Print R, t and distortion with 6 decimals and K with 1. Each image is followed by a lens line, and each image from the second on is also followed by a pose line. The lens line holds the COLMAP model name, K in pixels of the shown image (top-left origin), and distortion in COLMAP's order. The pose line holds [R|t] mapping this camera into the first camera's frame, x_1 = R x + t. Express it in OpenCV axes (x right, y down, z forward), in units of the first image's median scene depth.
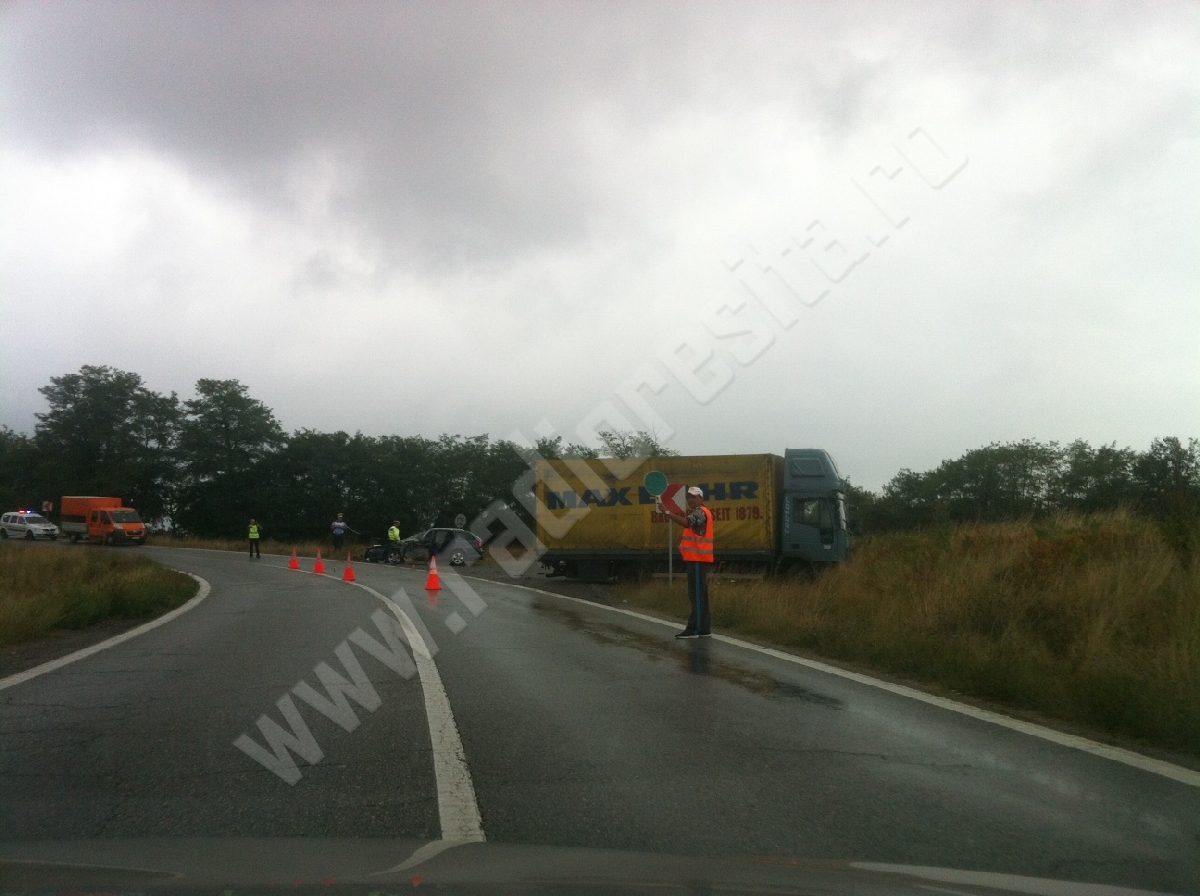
lens RADIAL K [[1216.1, 0, 599.7], [0, 1216.1, 500.0], [0, 0, 1]] dist [0.097315, -0.451154]
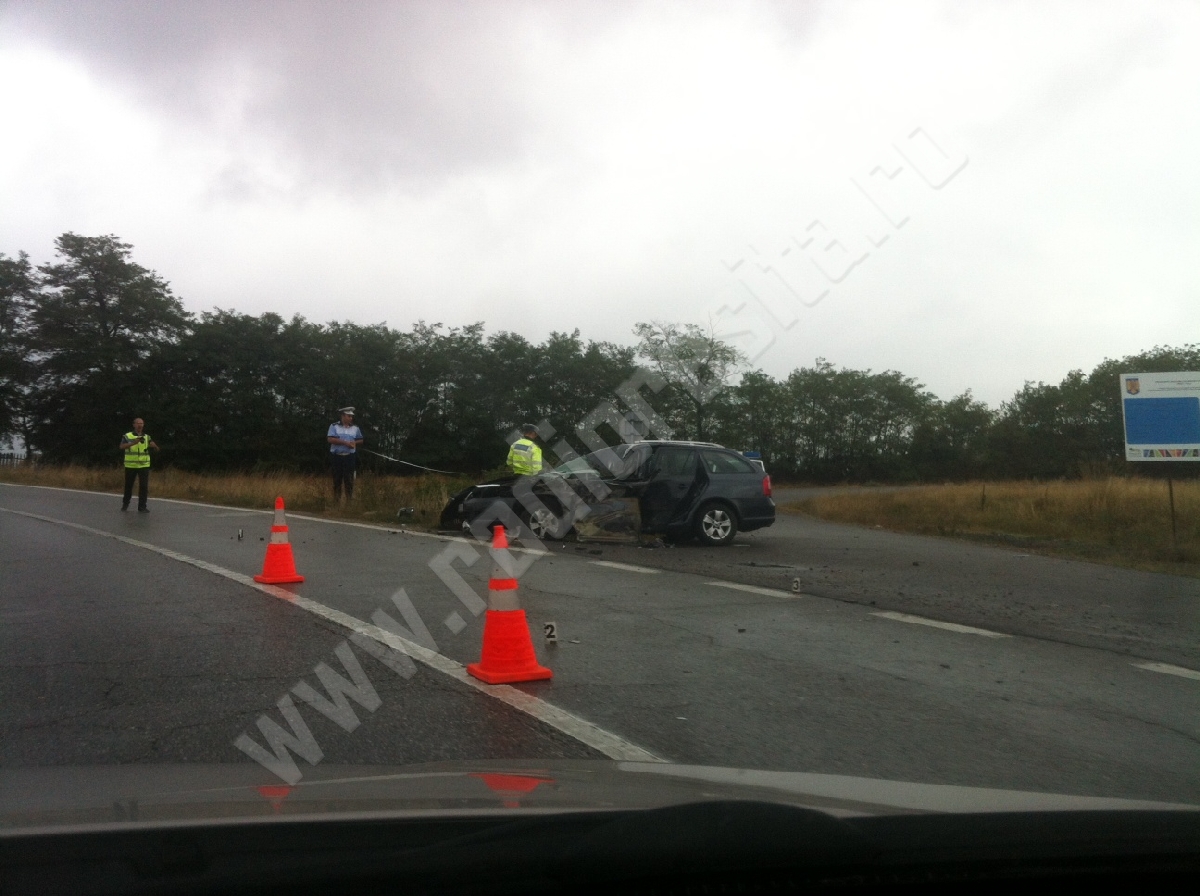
lens RADIAL K [[1148.2, 0, 627.1], [0, 1148.2, 500.6], [0, 0, 1]] dist [0.103868, -0.288531]
pose [[0.994447, 0.004251, 0.105151, -0.078433], [-0.010491, 0.998211, 0.058857, 0.009459], [-0.104713, -0.059633, 0.992713, 0.312874]]
